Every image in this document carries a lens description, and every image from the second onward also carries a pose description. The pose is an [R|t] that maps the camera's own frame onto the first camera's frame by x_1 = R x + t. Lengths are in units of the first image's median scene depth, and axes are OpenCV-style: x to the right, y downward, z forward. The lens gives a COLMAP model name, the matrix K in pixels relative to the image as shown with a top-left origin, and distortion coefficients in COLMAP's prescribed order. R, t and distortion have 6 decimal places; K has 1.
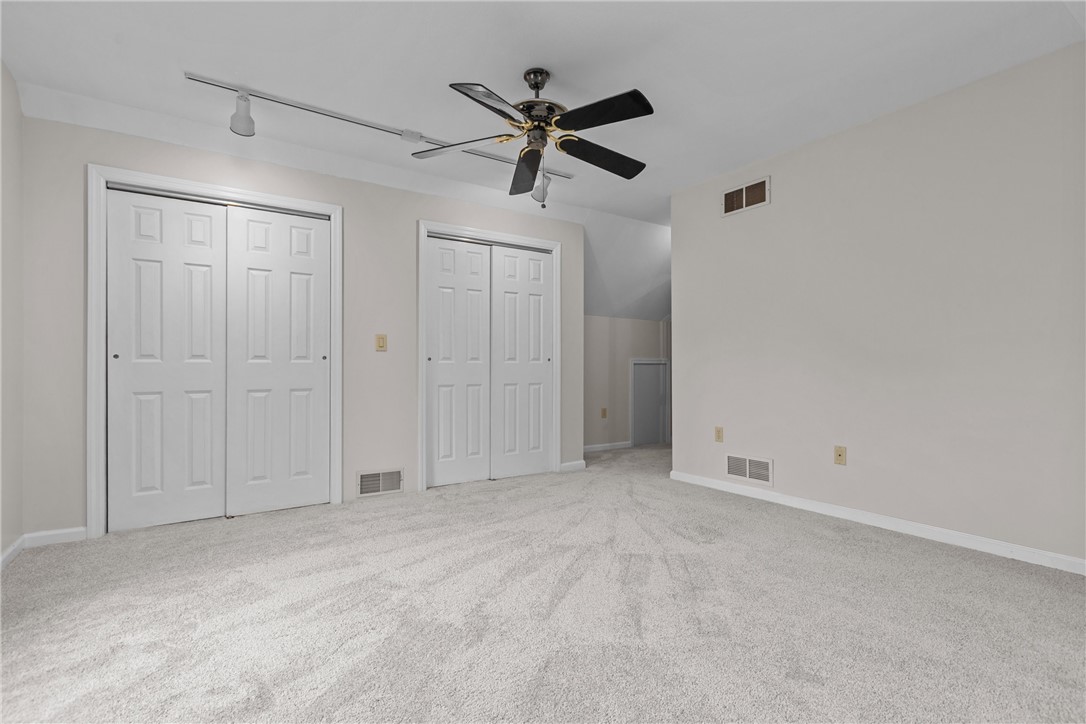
lens RADIAL K [[501.2, 0, 547.8], [0, 501.2, 360.8], [0, 0, 1]] dist [0.003349, -0.002233]
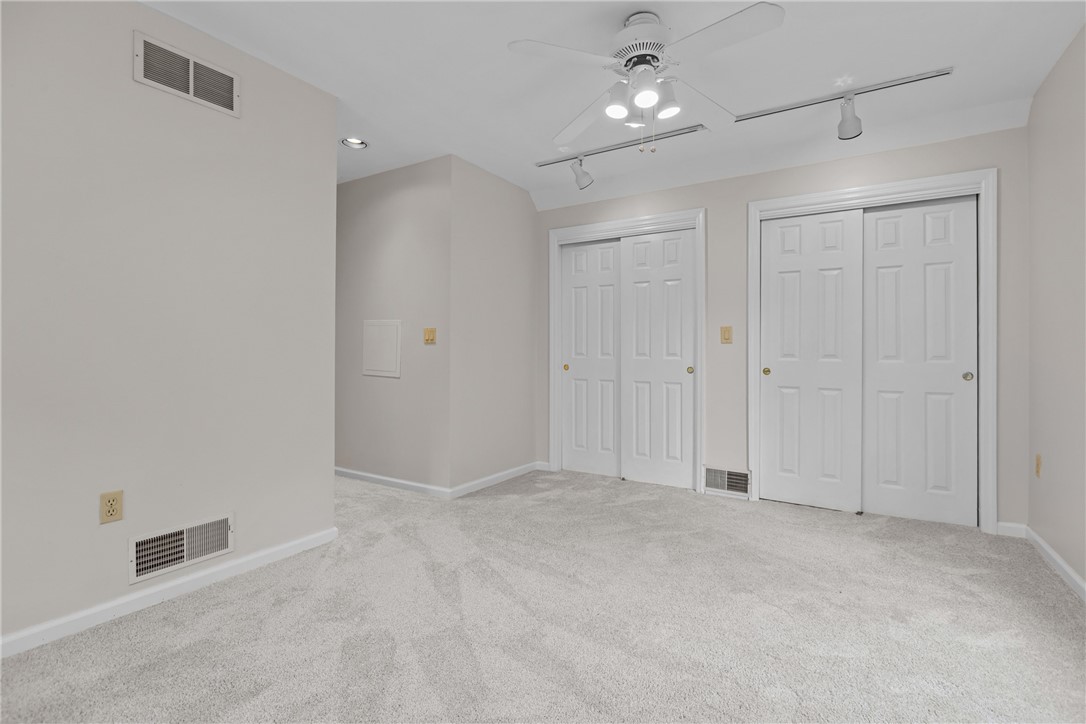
lens RADIAL K [[494.5, 0, 549.5], [0, 494.5, 357.5], [0, 0, 1]] dist [-0.001402, -0.000149]
pose [[0.411689, 0.000324, -0.911325, 0.087566], [-0.005929, 0.999980, -0.002323, 0.000715], [0.911305, 0.006359, 0.411682, 0.062375]]
